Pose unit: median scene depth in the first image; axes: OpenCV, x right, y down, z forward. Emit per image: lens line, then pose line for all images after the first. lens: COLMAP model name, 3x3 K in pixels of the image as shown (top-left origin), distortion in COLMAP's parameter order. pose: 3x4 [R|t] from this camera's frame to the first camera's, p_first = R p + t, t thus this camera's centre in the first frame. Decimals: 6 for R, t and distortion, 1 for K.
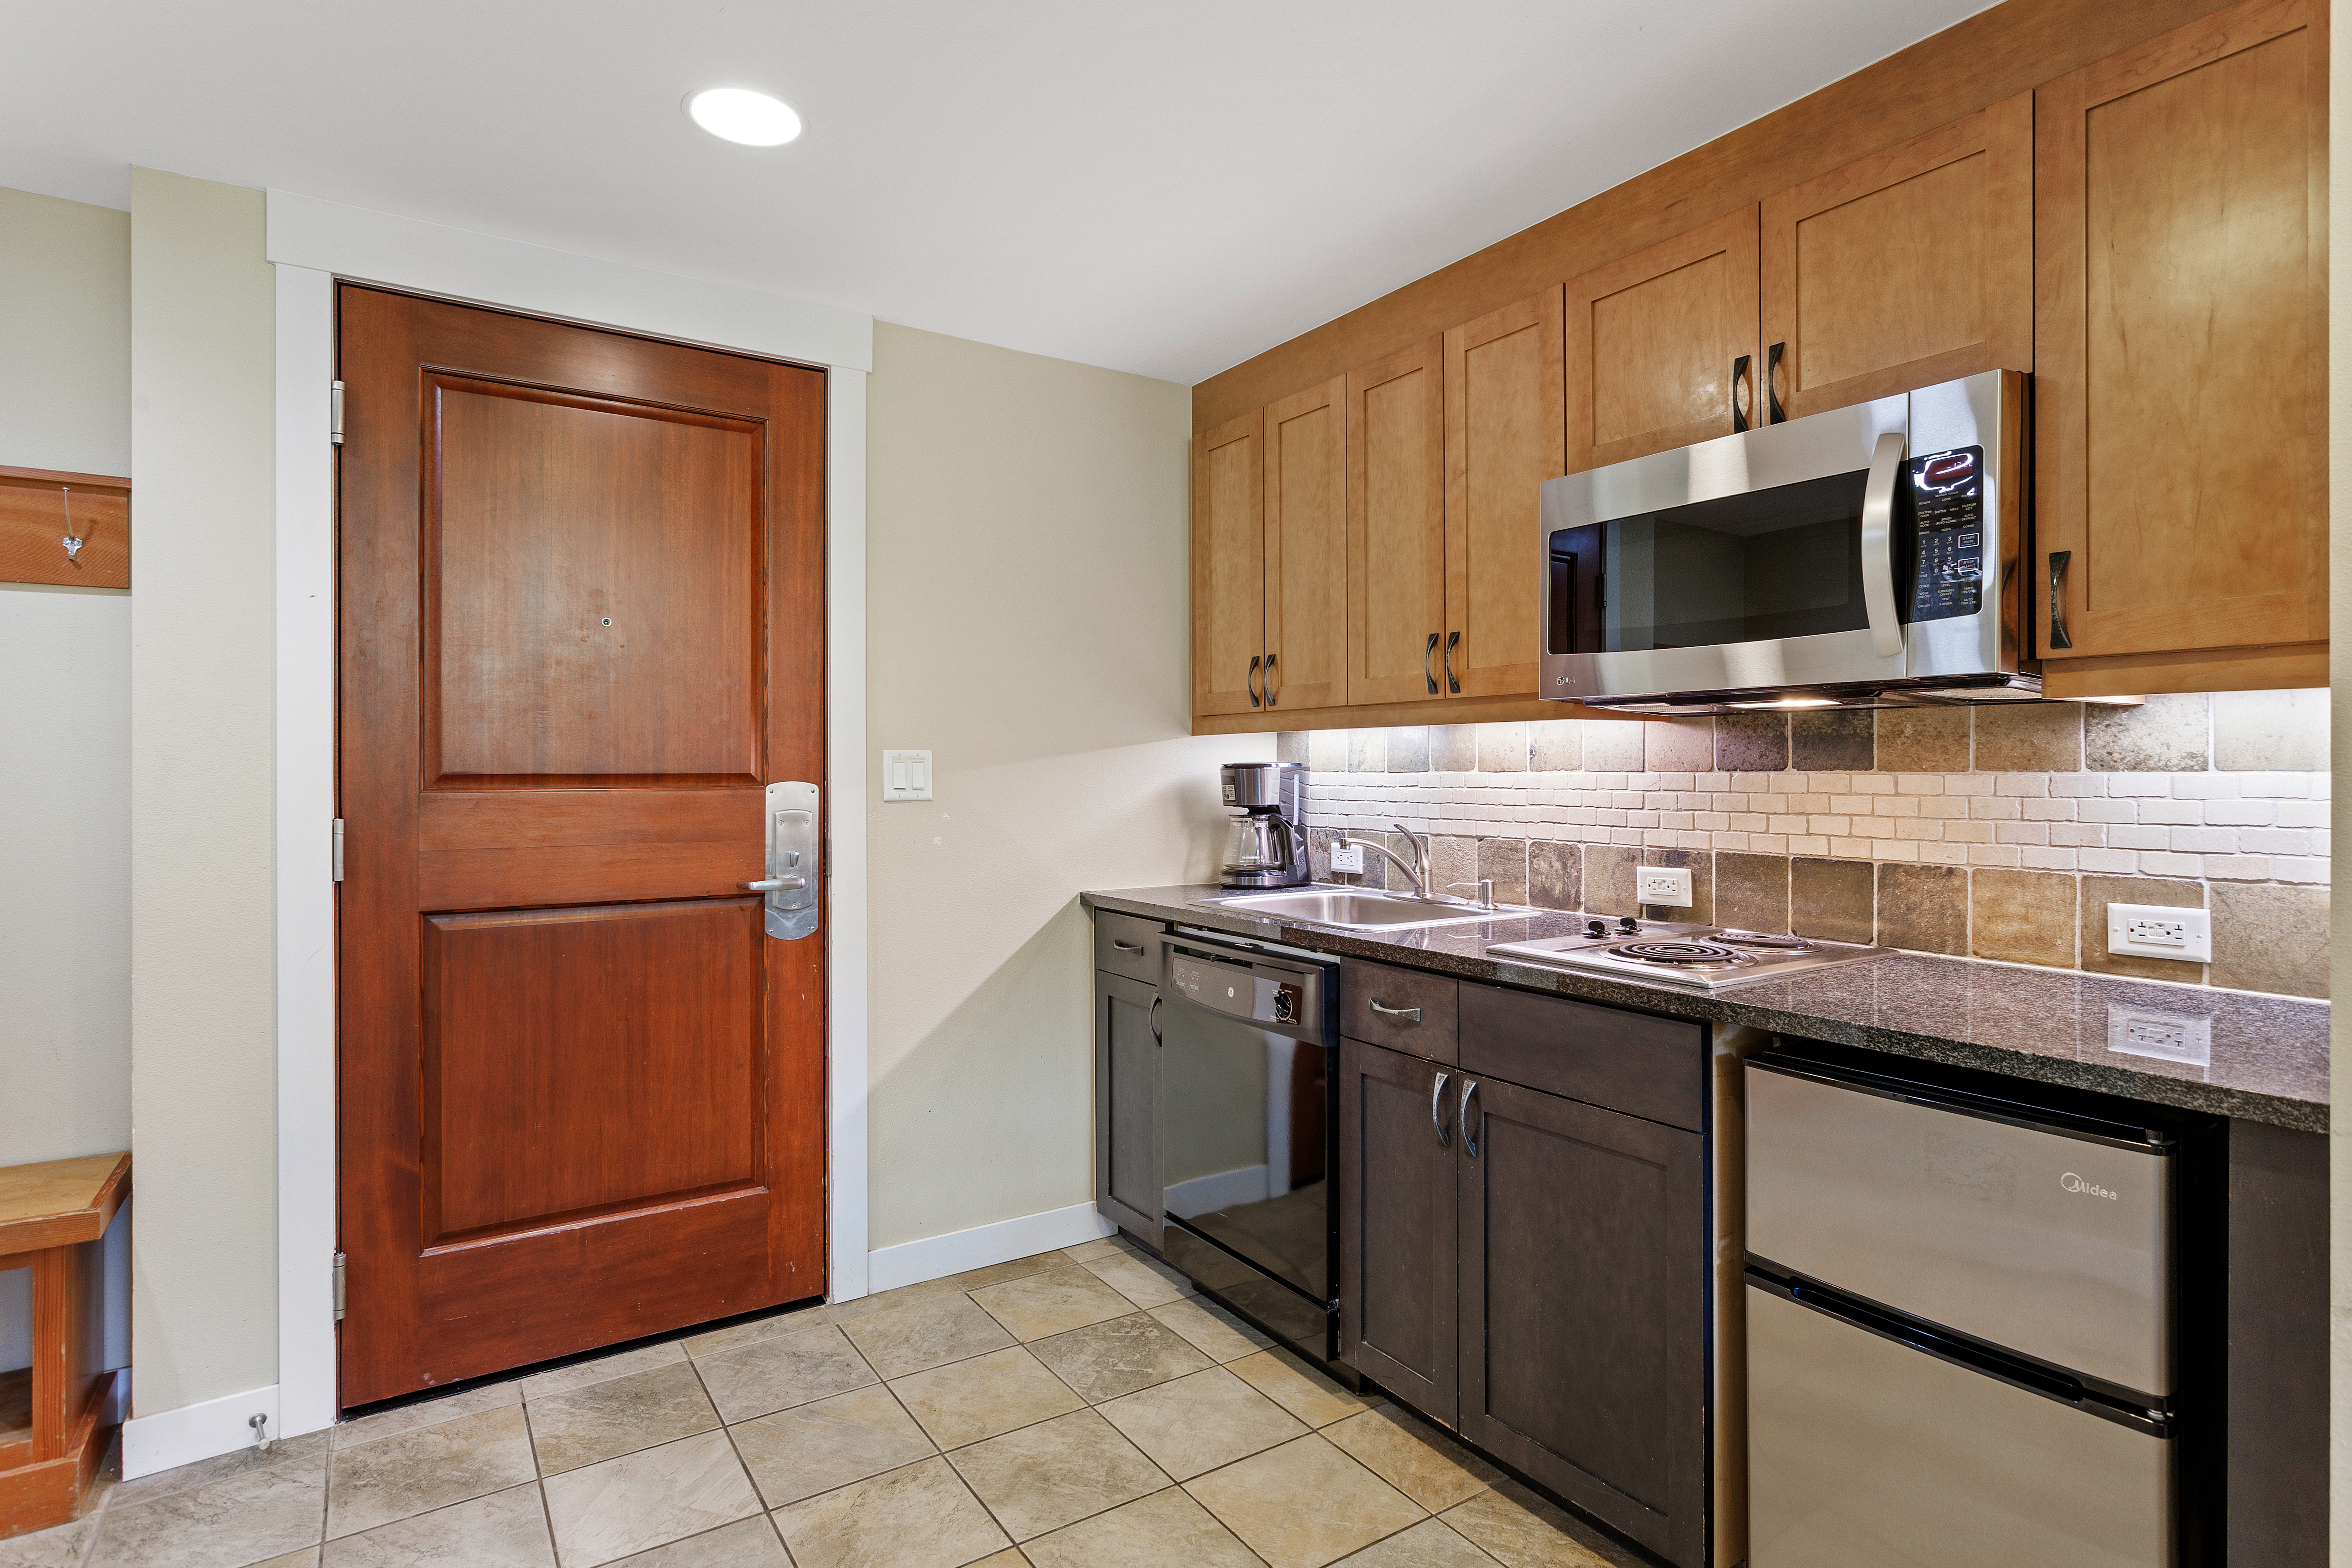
lens RADIAL K [[1205.1, 0, 1176.9], [0, 1205.1, 768.4], [0, 0, 1]] dist [-0.008051, 0.006707]
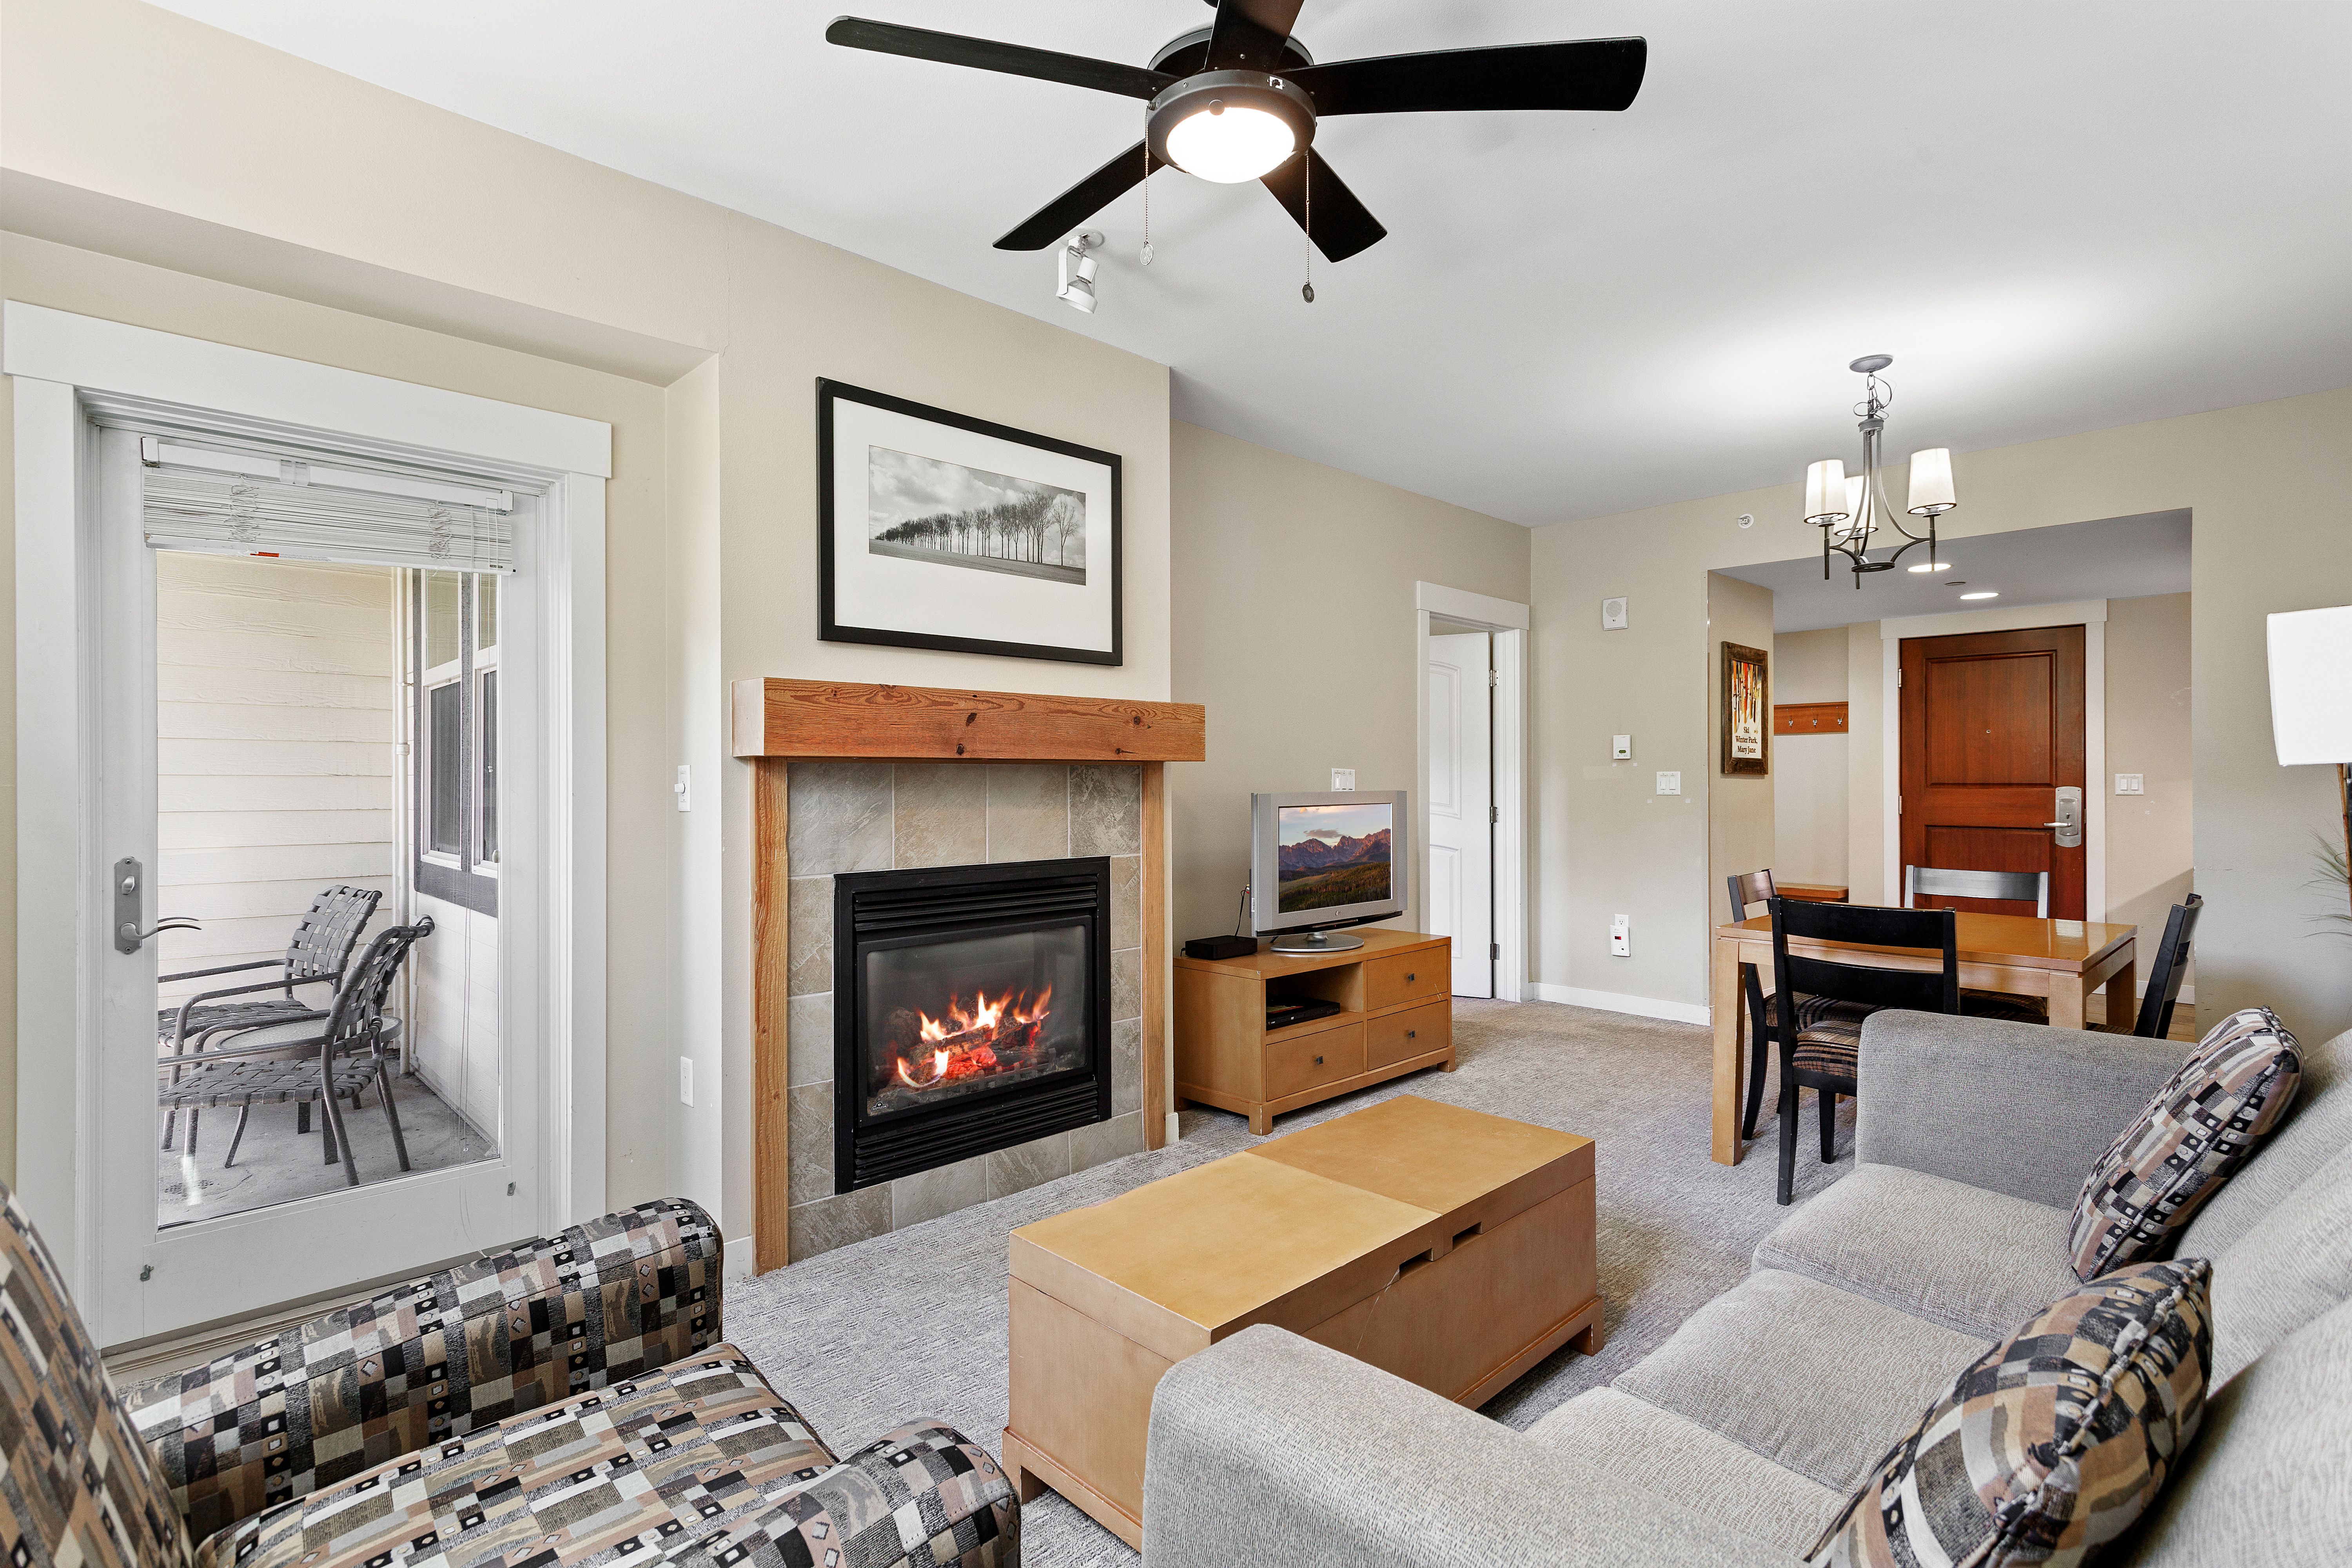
lens RADIAL K [[1110.0, 0, 1182.2], [0, 1110.0, 776.0], [0, 0, 1]] dist [-0.000599, 0.000558]
pose [[0.180812, -0.000858, -0.983517, 1.985070], [-0.000479, 0.999999, -0.000960, -0.009674], [0.983518, 0.000645, 0.180811, -1.538857]]
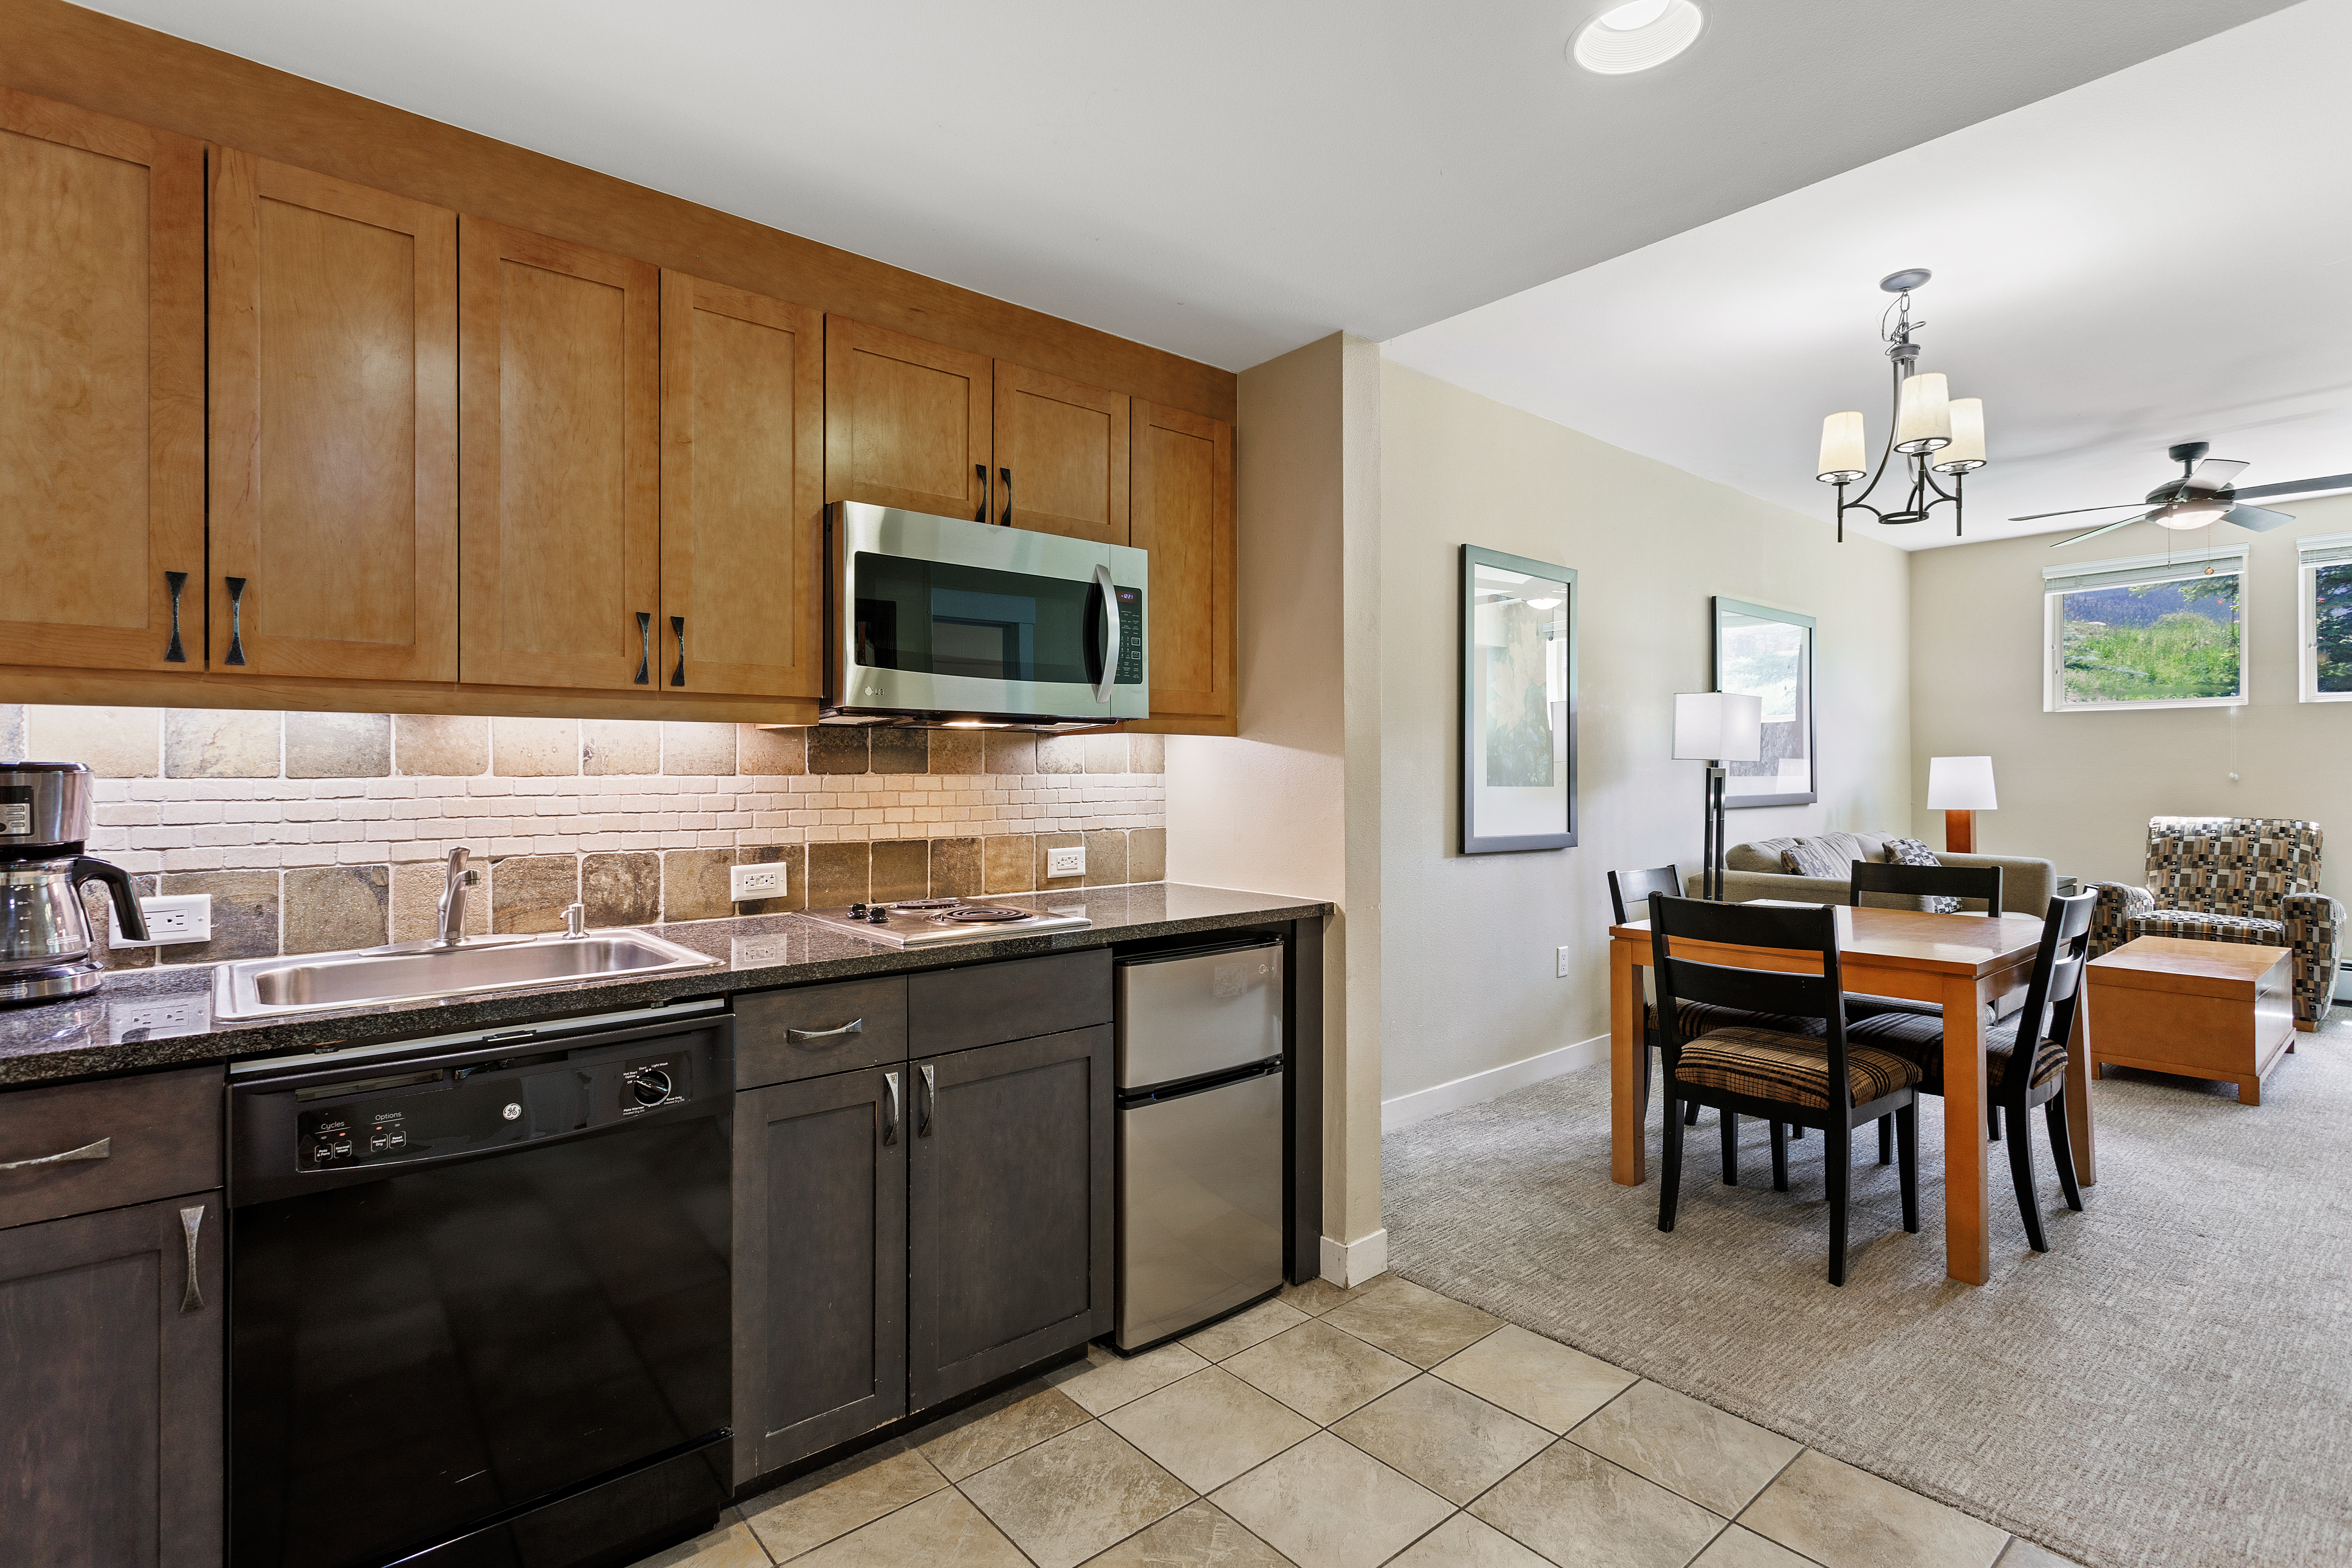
lens RADIAL K [[1119.9, 0, 1174.1], [0, 1119.9, 765.0], [0, 0, 1]] dist [0.002568, 0.001460]
pose [[-0.123073, 0.009144, 0.992355, -0.671622], [0.002279, 0.999958, -0.008931, 0.003553], [-0.992395, 0.001162, -0.123089, 0.794579]]
